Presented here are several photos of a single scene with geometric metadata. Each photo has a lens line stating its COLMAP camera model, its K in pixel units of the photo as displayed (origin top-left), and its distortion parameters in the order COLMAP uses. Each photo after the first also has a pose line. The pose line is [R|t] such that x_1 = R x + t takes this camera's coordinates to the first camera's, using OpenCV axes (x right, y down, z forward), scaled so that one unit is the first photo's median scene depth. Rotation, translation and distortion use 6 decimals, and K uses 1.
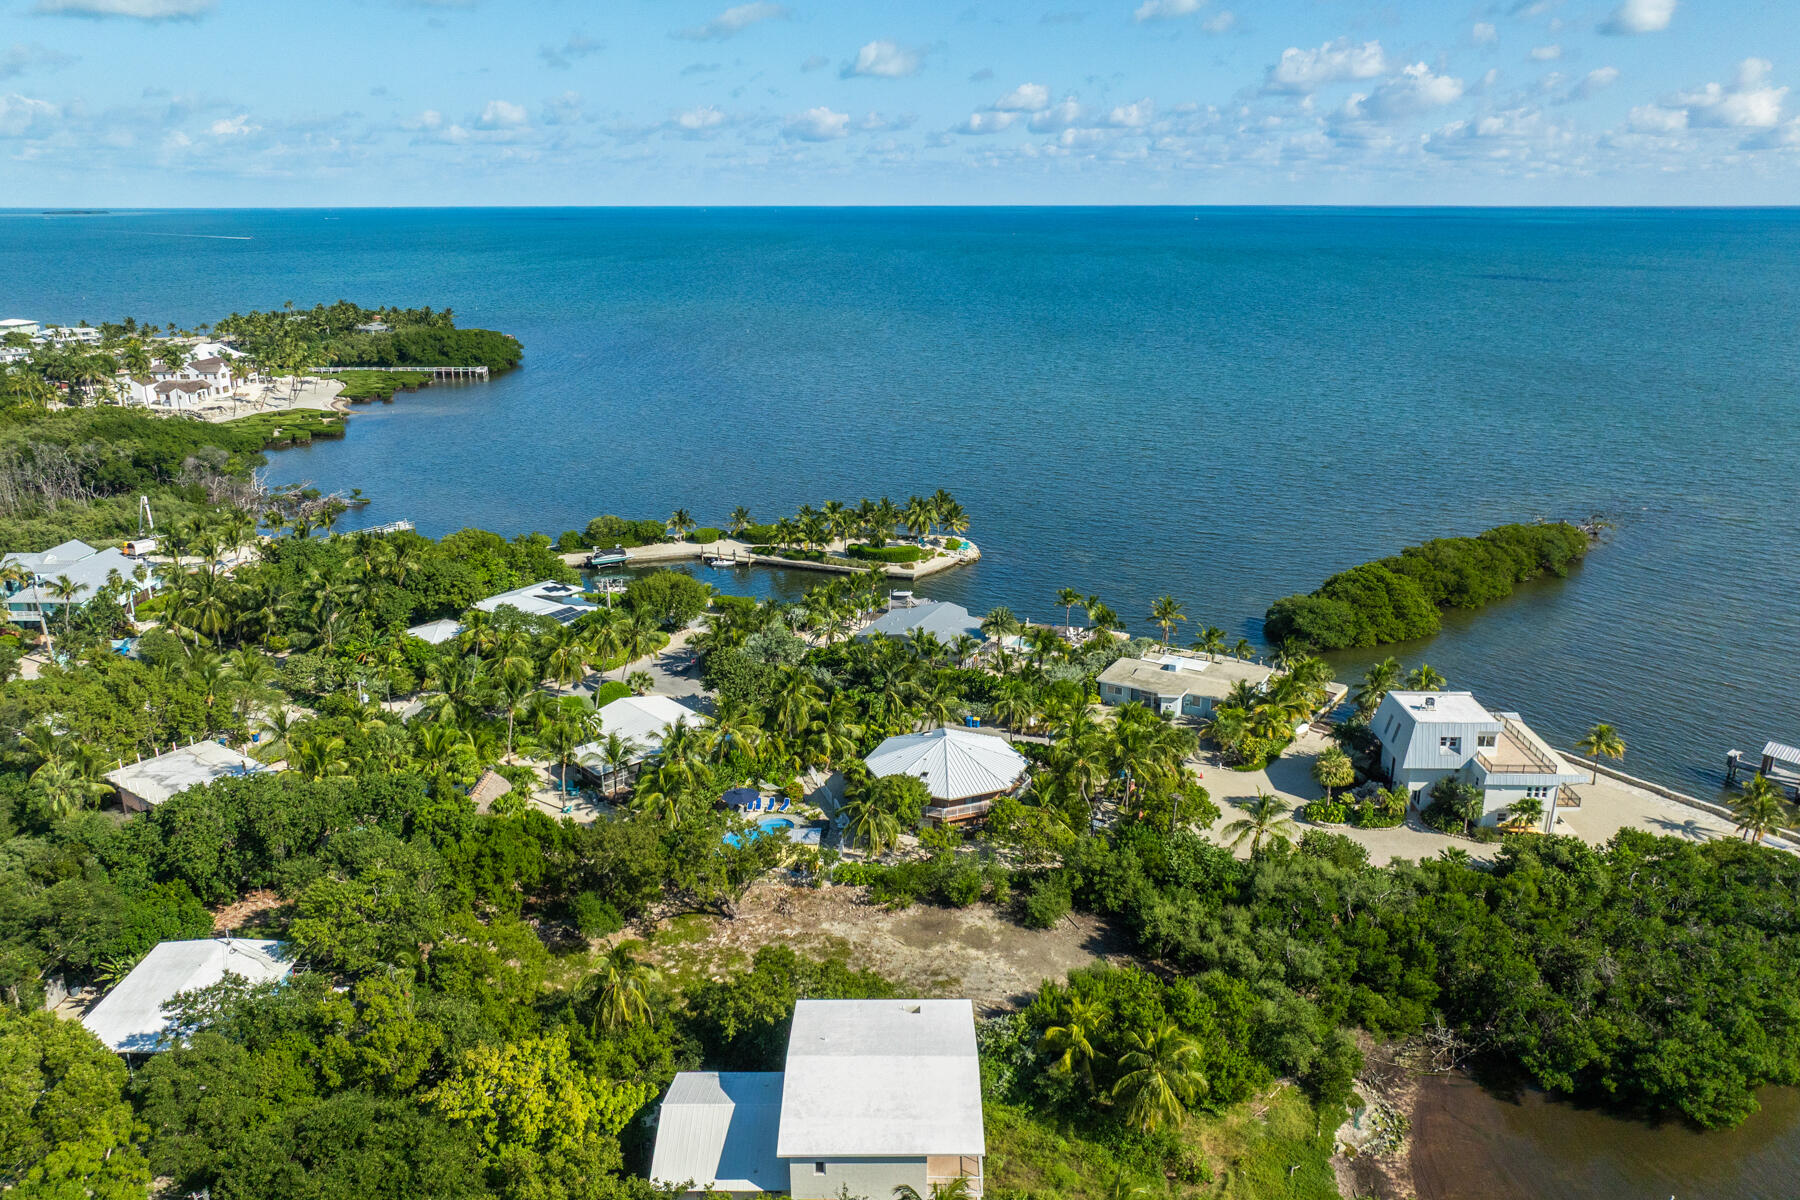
lens RADIAL K [[1255.1, 0, 900.0], [0, 1255.1, 600.0], [0, 0, 1]] dist [-0.005736, -0.004774]
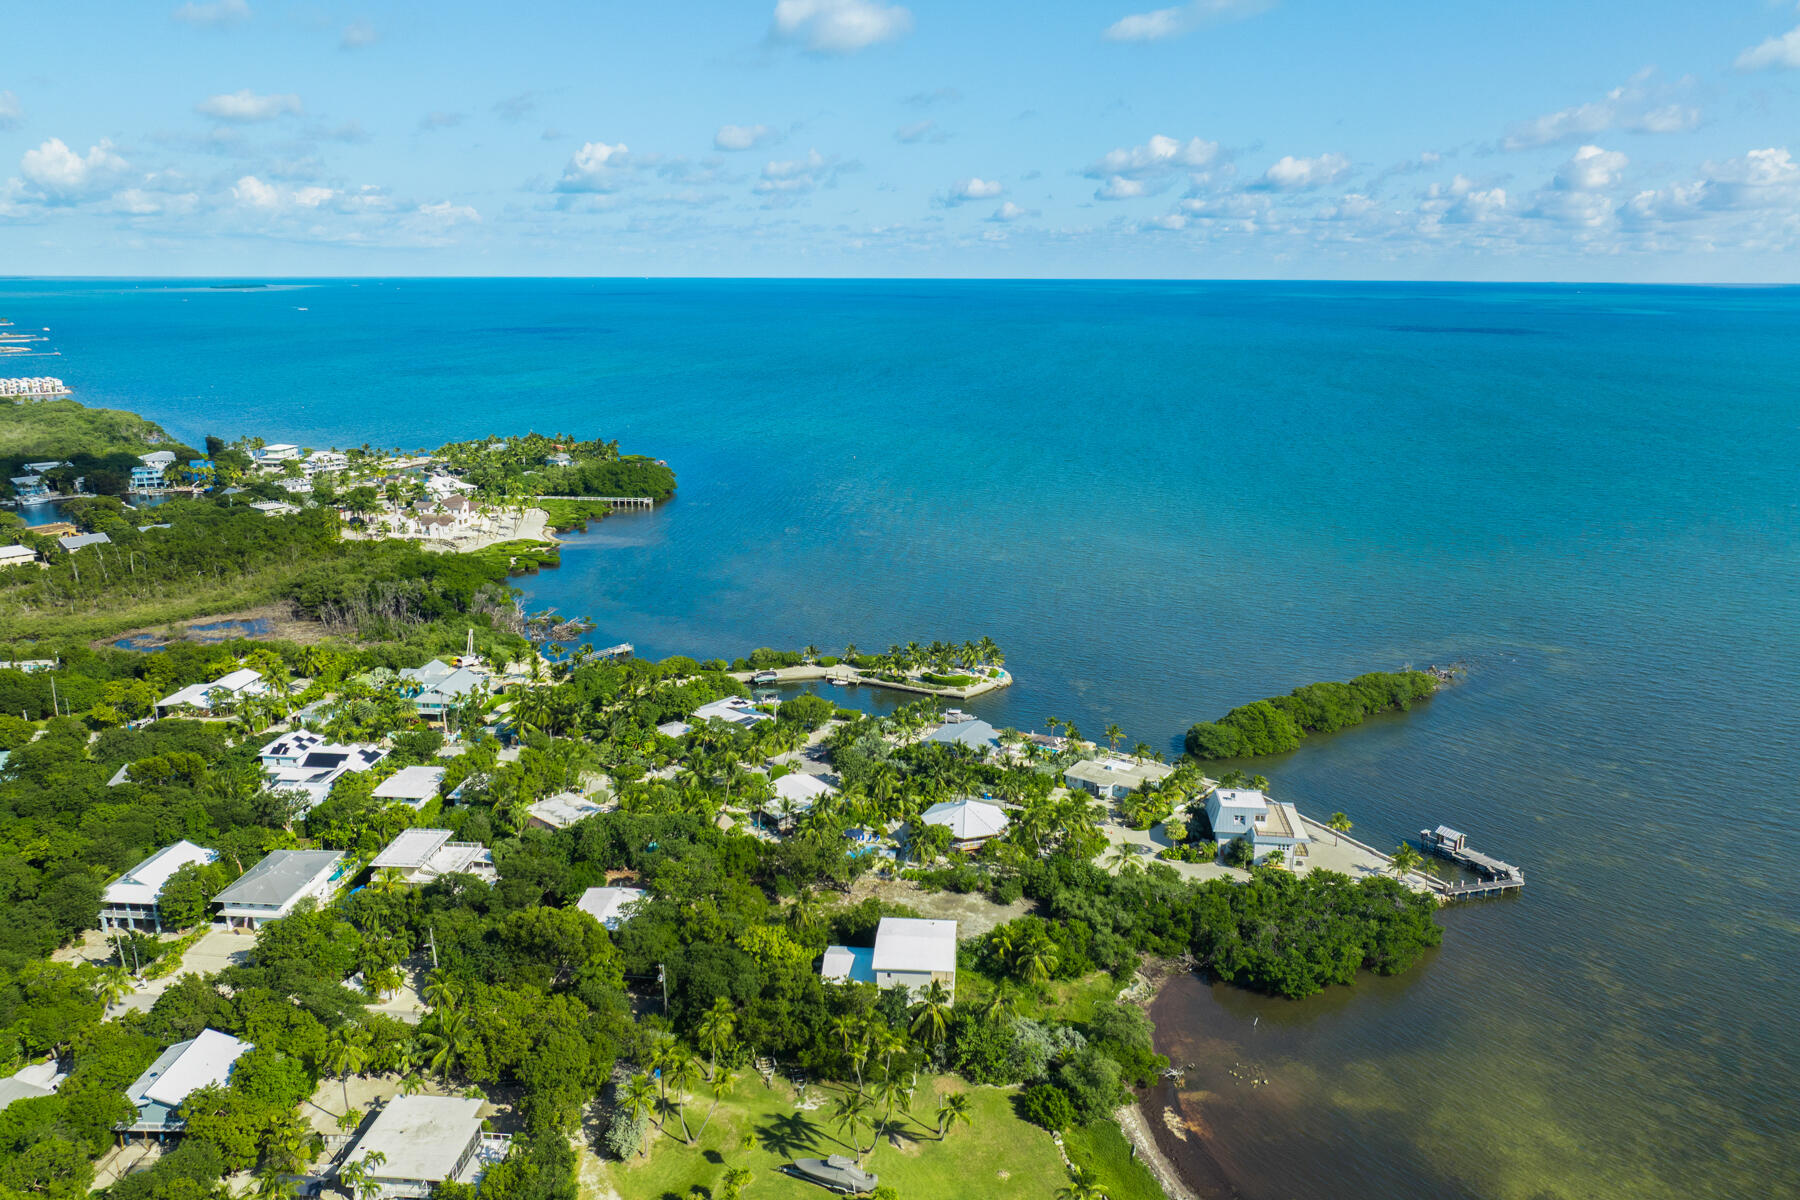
lens RADIAL K [[1236.8, 0, 900.0], [0, 1236.8, 600.0], [0, 0, 1]] dist [0.007405, -0.000961]
pose [[0.996900, 0.024877, -0.074647, 0.067150], [-0.028578, 0.998394, -0.048924, -0.097201], [0.073310, 0.050905, 0.996009, -0.811893]]
